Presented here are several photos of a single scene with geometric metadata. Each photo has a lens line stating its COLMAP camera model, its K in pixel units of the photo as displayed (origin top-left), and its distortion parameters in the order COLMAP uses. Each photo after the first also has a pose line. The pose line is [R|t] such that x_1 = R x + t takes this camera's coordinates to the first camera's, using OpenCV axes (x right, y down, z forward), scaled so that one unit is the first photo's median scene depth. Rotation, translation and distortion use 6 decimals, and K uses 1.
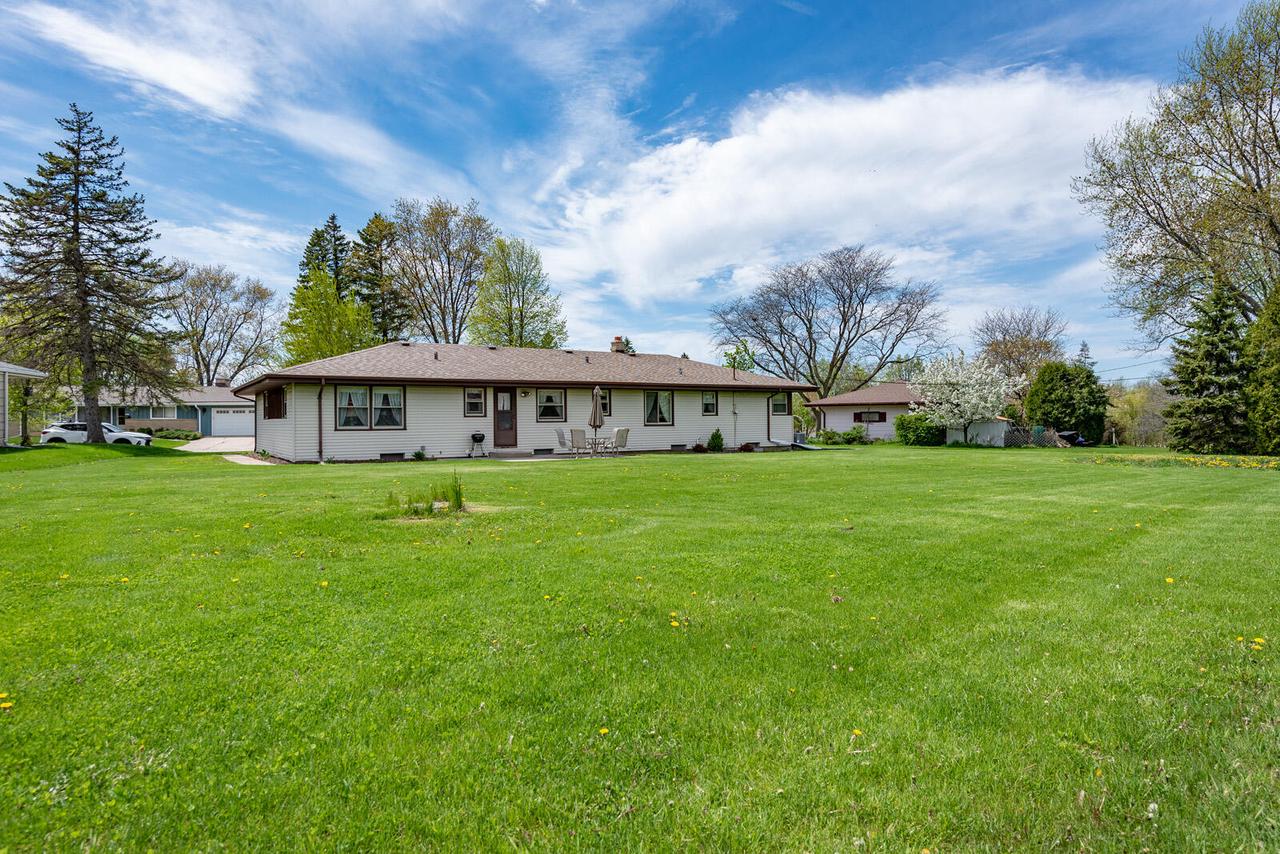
lens RADIAL K [[808.1, 0, 640.0], [0, 808.1, 427.0], [0, 0, 1]] dist [0.051866, 0.000364]
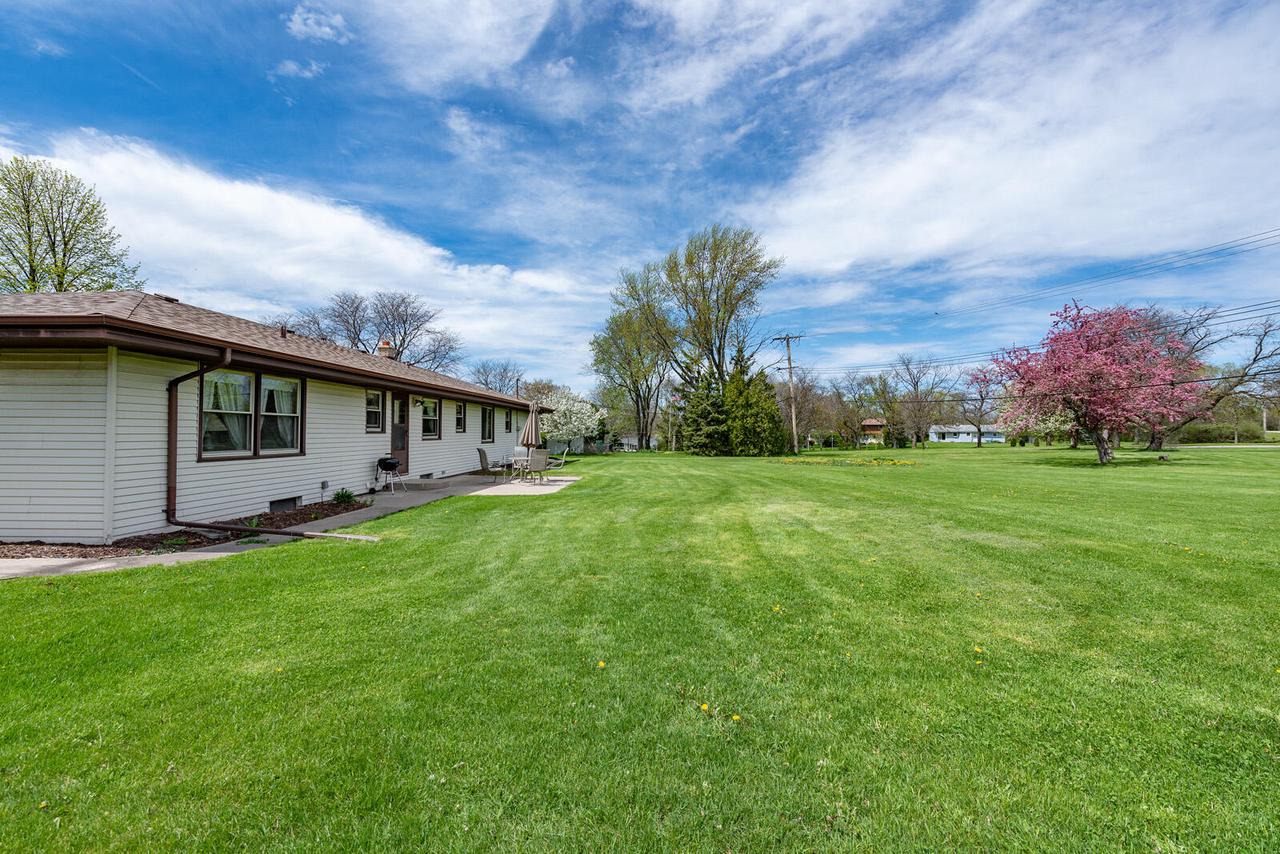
lens RADIAL K [[503.1, 0, 640.9], [0, 503.1, 409.3], [0, 0, 1]] dist [0.000865, -0.001783]
pose [[0.539985, 0.051997, 0.840067, -0.425411], [-0.010678, 0.998433, -0.054935, -0.010623], [-0.841607, 0.020694, 0.539694, 0.562440]]
